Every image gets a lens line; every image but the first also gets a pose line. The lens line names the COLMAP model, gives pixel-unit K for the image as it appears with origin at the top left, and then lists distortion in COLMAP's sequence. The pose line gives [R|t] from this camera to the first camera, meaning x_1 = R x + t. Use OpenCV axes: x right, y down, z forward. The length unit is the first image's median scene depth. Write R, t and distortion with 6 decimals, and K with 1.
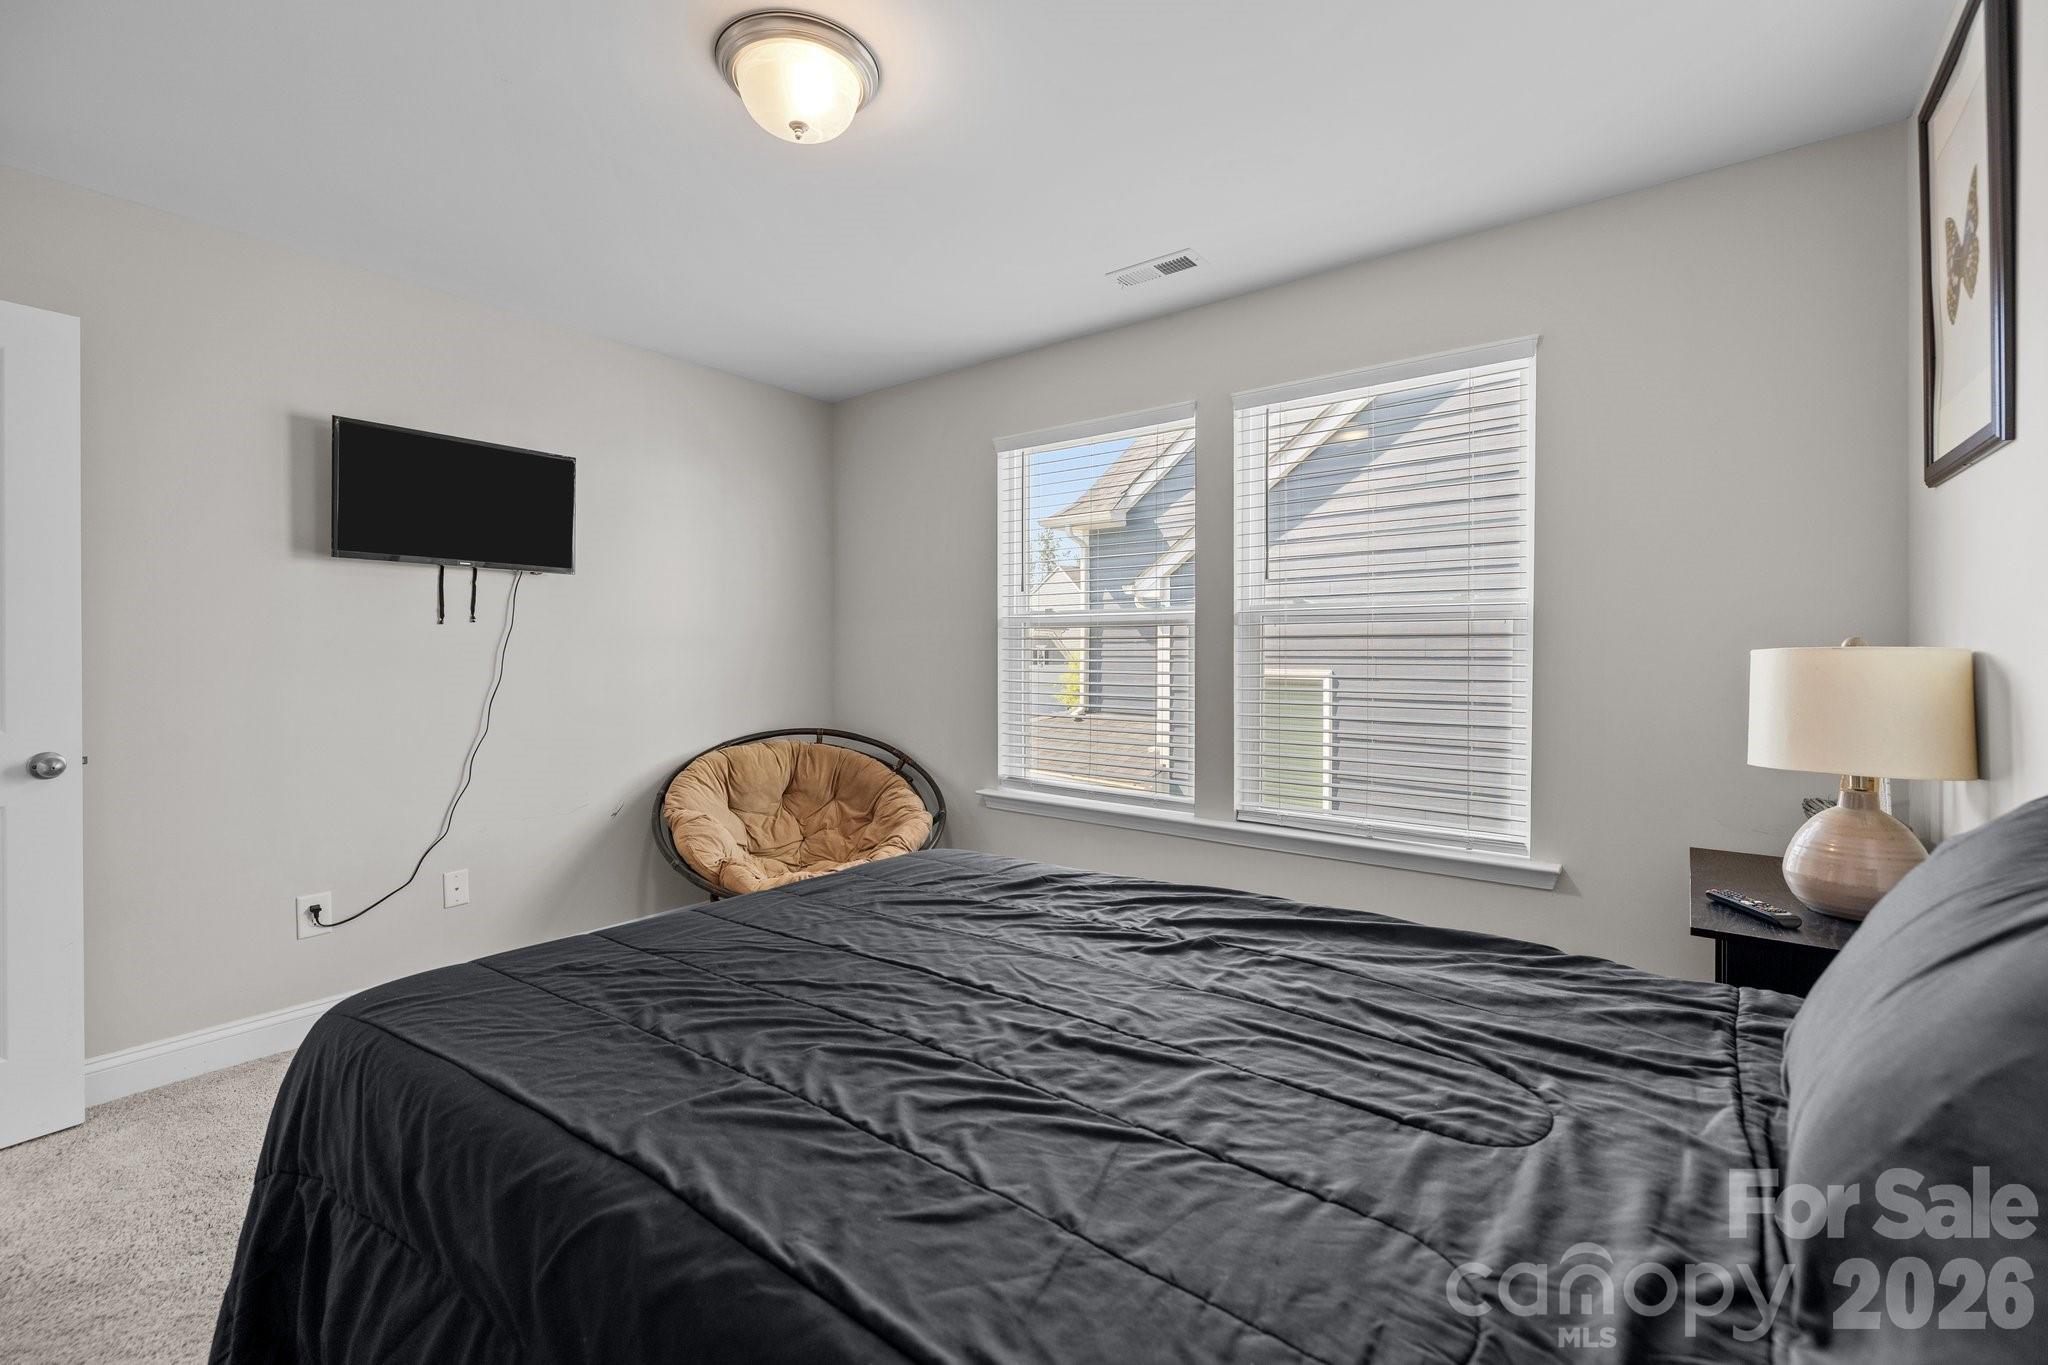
lens RADIAL K [[870.5, 0, 1006.3], [0, 870.5, 662.2], [0, 0, 1]] dist [0.000077, 0.000135]
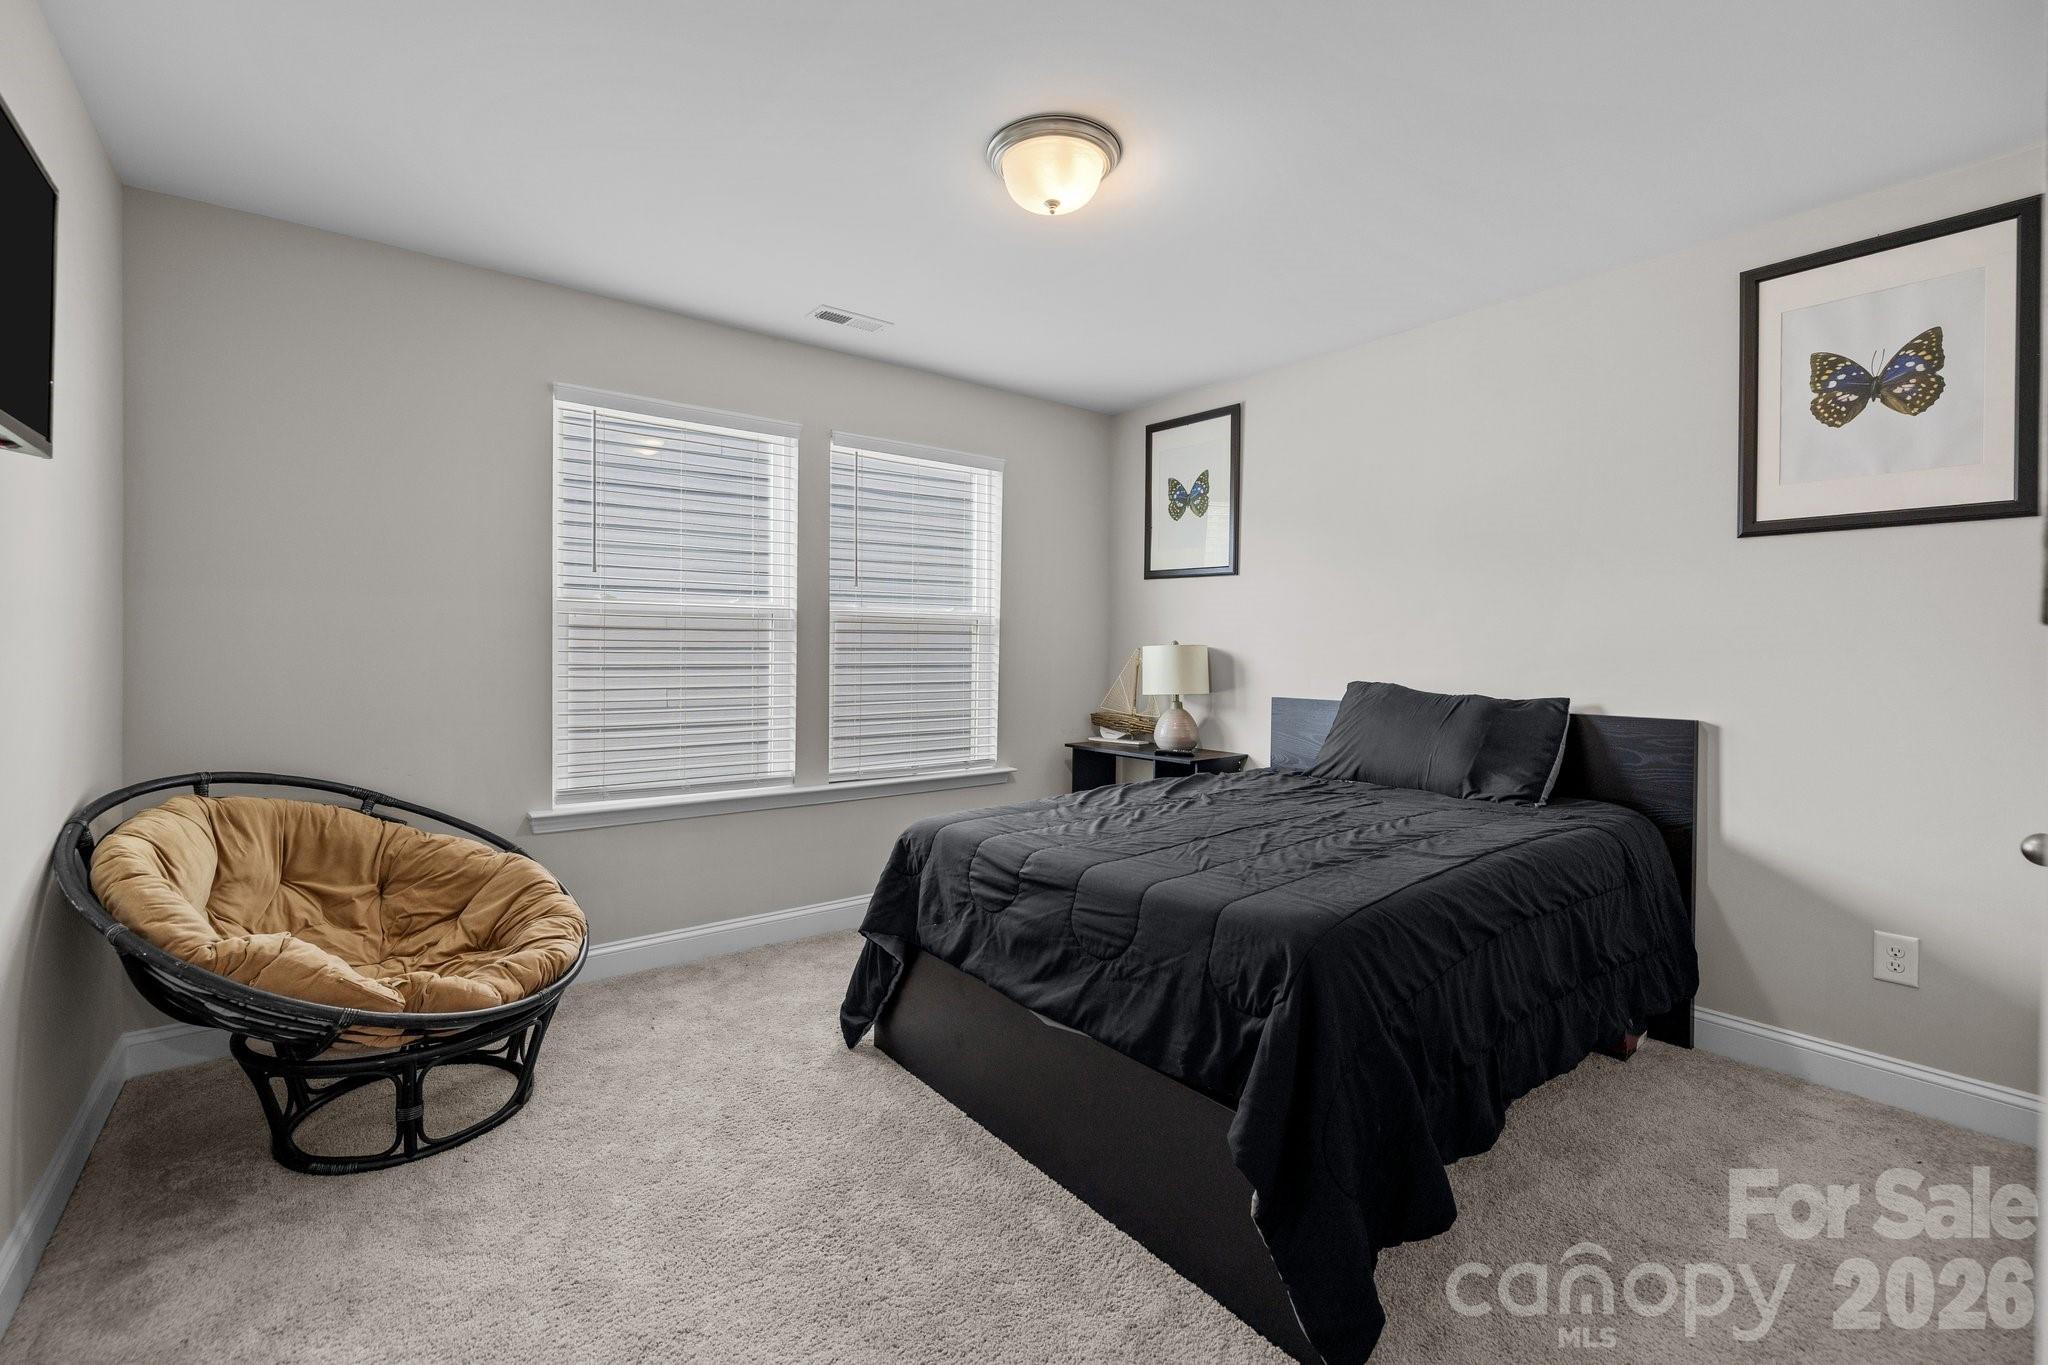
lens RADIAL K [[870.5, 0, 1006.3], [0, 870.5, 662.2], [0, 0, 1]] dist [0.000077, 0.000135]
pose [[0.250831, -0.017145, 0.967879, -1.024439], [0.004630, 0.999853, 0.016512, -0.007153], [-0.968020, 0.000339, 0.250873, 0.544230]]
